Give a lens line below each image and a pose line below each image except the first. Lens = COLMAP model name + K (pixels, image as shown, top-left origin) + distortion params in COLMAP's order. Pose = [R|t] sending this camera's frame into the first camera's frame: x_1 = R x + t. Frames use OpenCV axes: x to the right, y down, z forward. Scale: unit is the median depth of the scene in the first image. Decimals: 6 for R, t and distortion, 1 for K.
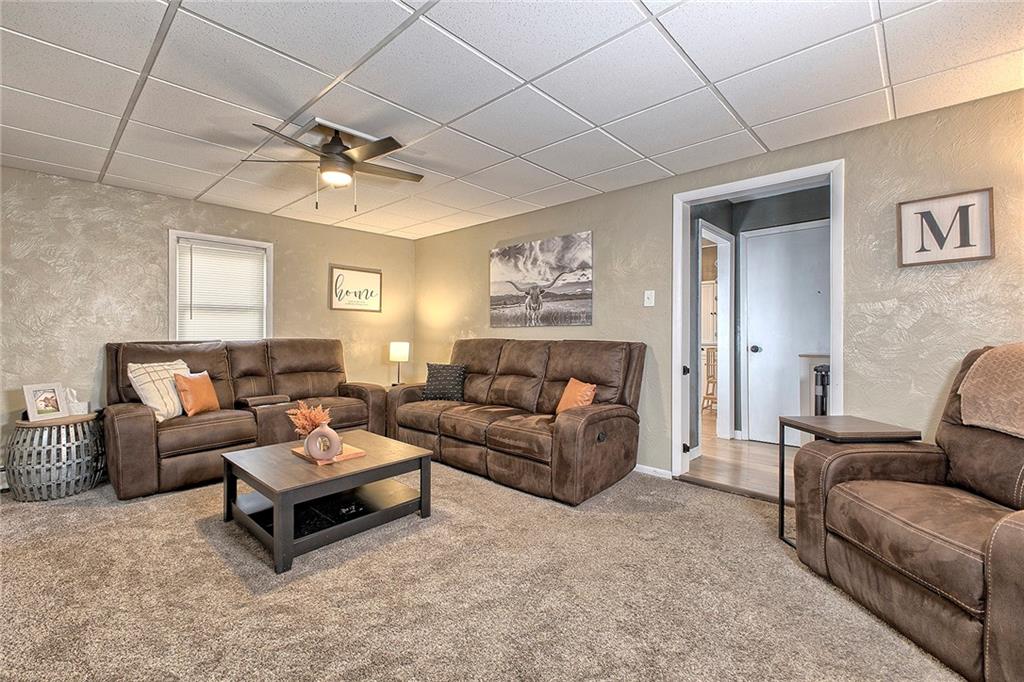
lens RADIAL K [[443.6, 0, 512.5], [0, 443.6, 336.3], [0, 0, 1]] dist [0.002615, -0.000806]
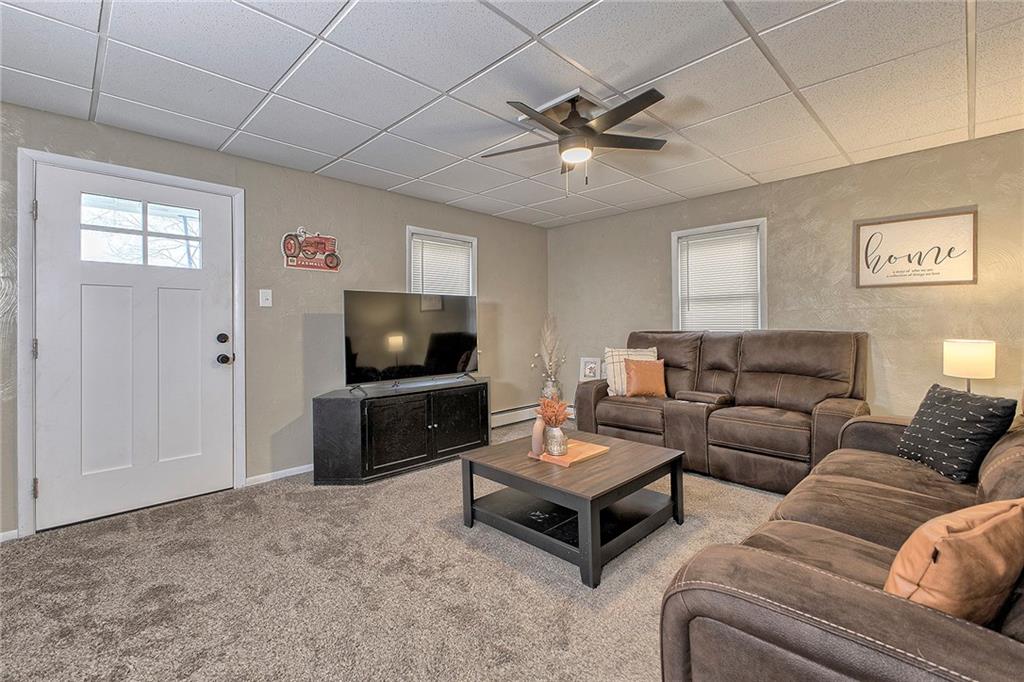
lens RADIAL K [[443.6, 0, 521.6], [0, 443.6, 320.7], [0, 0, 1]] dist [0.002615, -0.000806]
pose [[-0.037795, -0.006740, -0.999263, 0.331245], [-0.000159, 0.999977, -0.006739, -0.006413], [0.999286, -0.000096, -0.037795, 0.585538]]
